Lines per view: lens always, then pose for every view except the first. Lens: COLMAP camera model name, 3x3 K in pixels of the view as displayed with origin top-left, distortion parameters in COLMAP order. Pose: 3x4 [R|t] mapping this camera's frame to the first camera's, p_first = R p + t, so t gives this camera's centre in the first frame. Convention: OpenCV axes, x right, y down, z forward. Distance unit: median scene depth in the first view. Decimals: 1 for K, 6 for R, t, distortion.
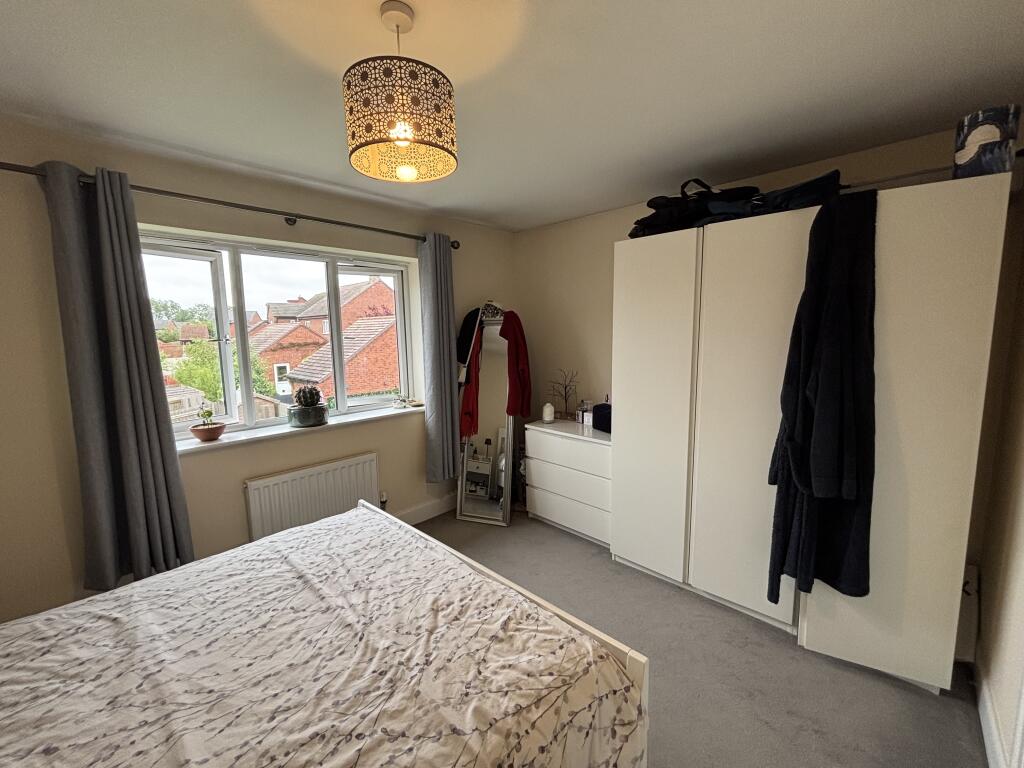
lens RADIAL K [[412.1, 0, 512.0], [0, 412.1, 384.0], [0, 0, 1]] dist [0.005677, 0.000502]
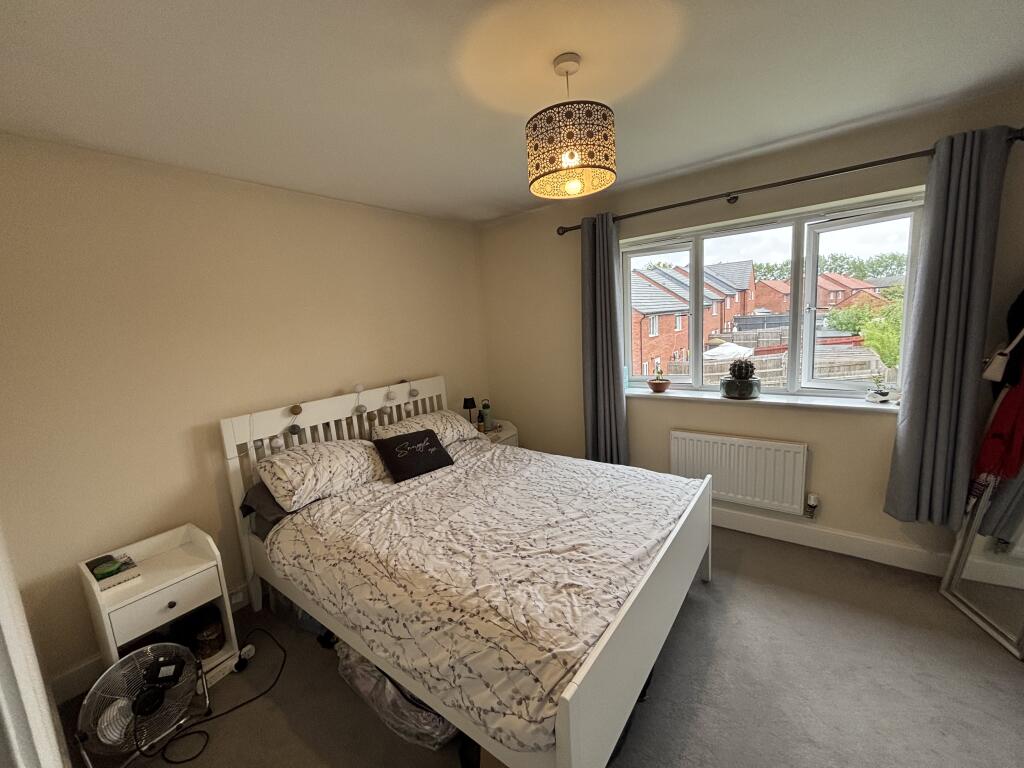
lens RADIAL K [[412.1, 0, 512.0], [0, 412.1, 384.0], [0, 0, 1]] dist [0.005677, 0.000502]
pose [[0.122110, 0.163402, -0.978973, 0.902027], [-0.064780, 0.985564, 0.156421, -0.116403], [0.990400, 0.044317, 0.130933, 0.616354]]
